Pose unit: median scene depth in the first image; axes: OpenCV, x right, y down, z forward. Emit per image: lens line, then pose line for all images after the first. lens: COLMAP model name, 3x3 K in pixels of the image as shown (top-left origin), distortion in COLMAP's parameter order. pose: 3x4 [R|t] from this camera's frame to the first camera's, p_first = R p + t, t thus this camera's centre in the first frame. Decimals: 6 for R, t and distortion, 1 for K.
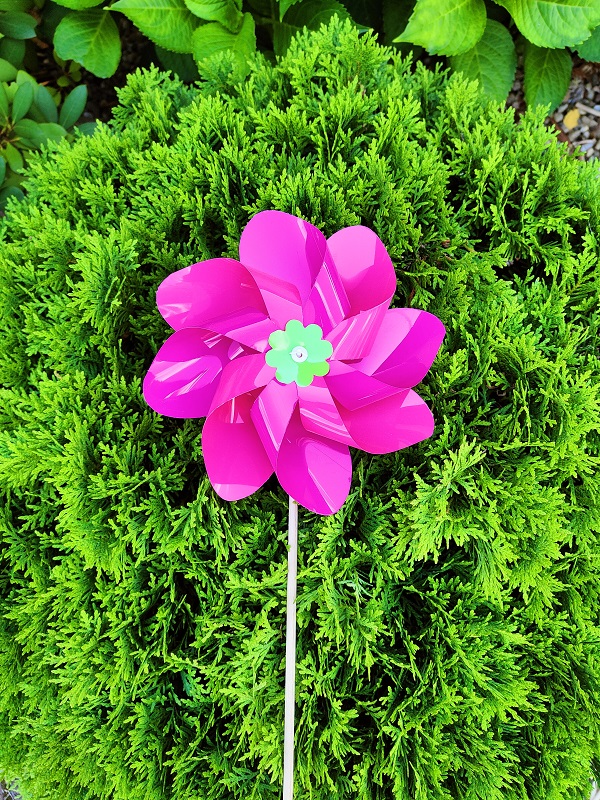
lens RADIAL K [[573.9, 0, 302.3], [0, 573.9, 397.7], [0, 0, 1]] dist [0.006180, 0.001519]
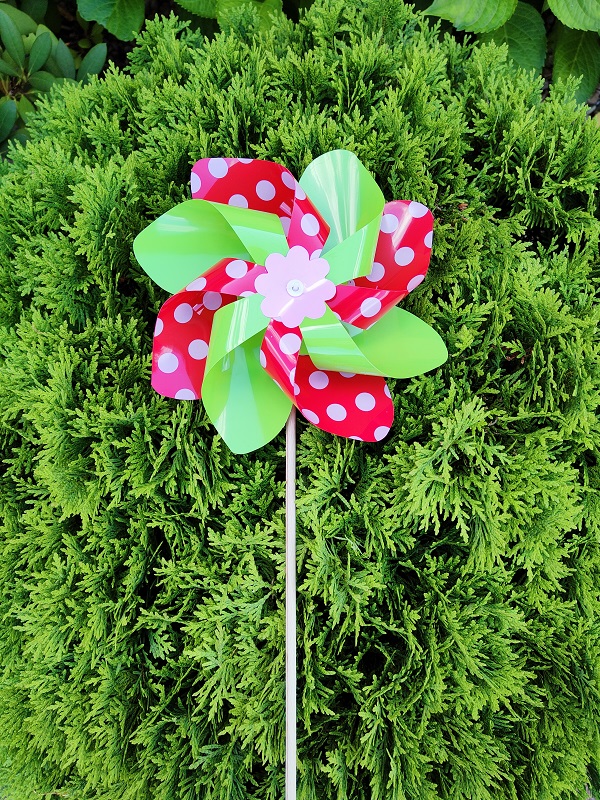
lens RADIAL K [[573.7, 0, 301.8], [0, 573.7, 398.5], [0, 0, 1]] dist [0.004153, -0.002608]
pose [[0.997810, 0.064534, -0.014489, 0.016080], [-0.064815, 0.997701, -0.019813, 0.085850], [0.013177, 0.020708, 0.999699, 0.053339]]
